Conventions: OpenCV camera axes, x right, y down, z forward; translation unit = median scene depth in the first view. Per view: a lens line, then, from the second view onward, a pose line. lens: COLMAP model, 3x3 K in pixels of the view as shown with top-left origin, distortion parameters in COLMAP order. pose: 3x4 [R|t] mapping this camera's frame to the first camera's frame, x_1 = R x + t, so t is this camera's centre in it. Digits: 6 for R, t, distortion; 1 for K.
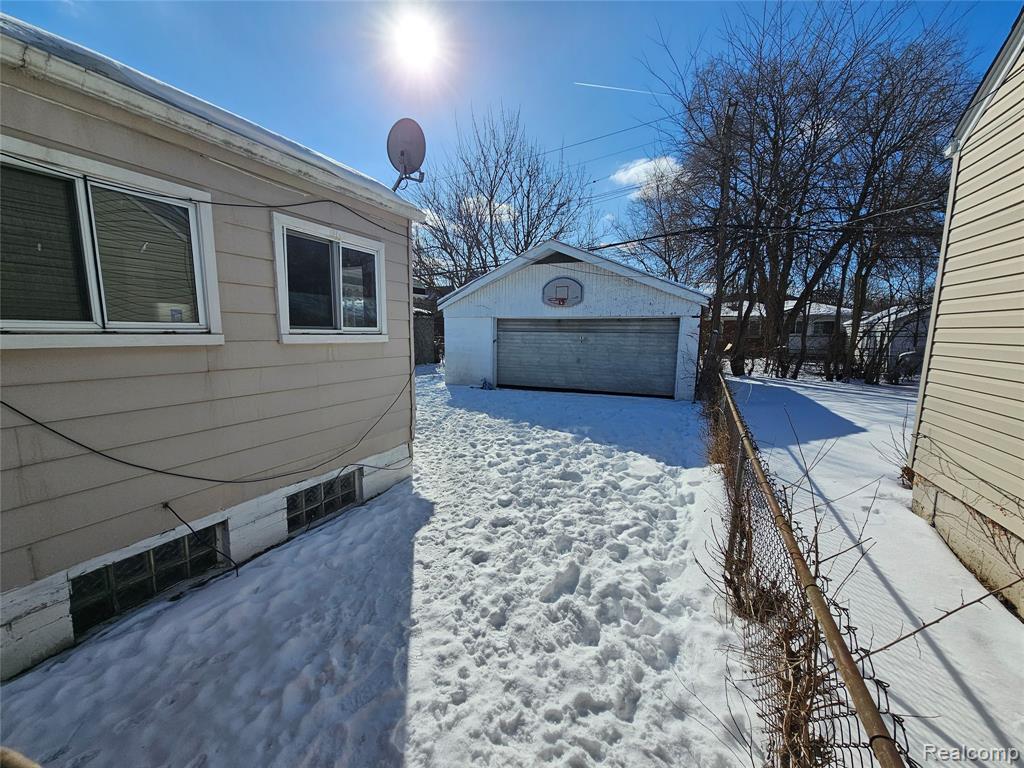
lens RADIAL K [[418.1, 0, 513.2], [0, 418.1, 386.2], [0, 0, 1]] dist [-0.002167, -0.000138]
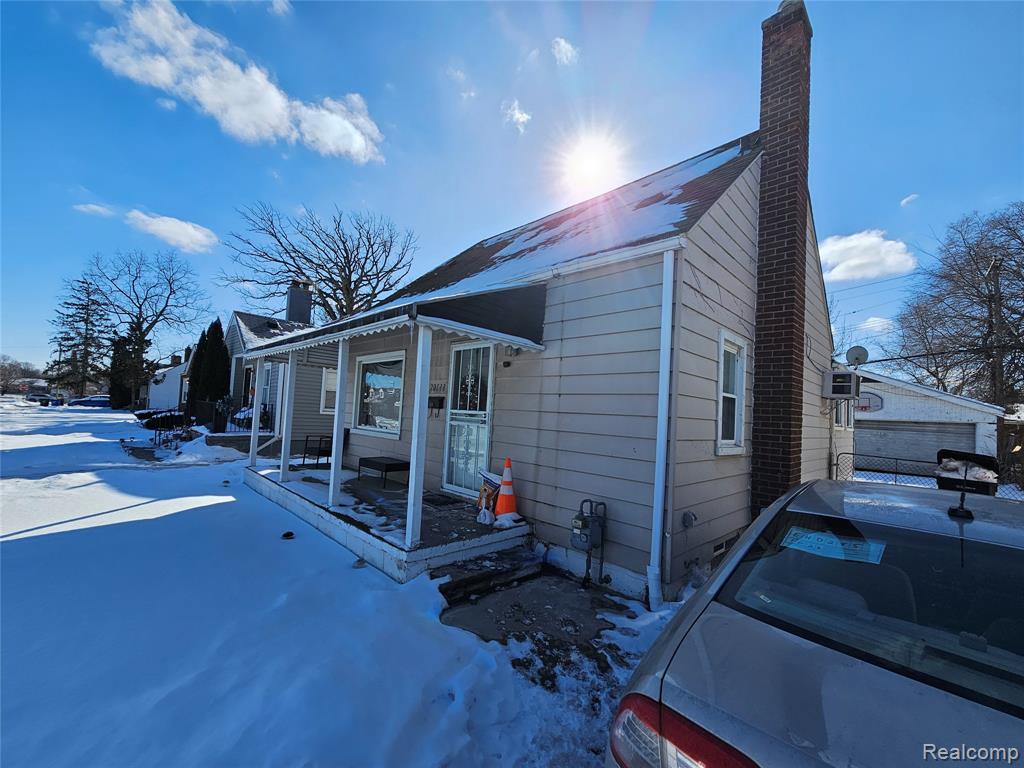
lens RADIAL K [[418.1, 0, 511.2], [0, 418.1, 390.0], [0, 0, 1]] dist [-0.002167, -0.000138]
pose [[0.927433, 0.019010, -0.373505, -0.500597], [-0.092735, 0.979207, -0.180429, 0.118586], [0.362309, 0.201972, 0.909912, -0.823949]]
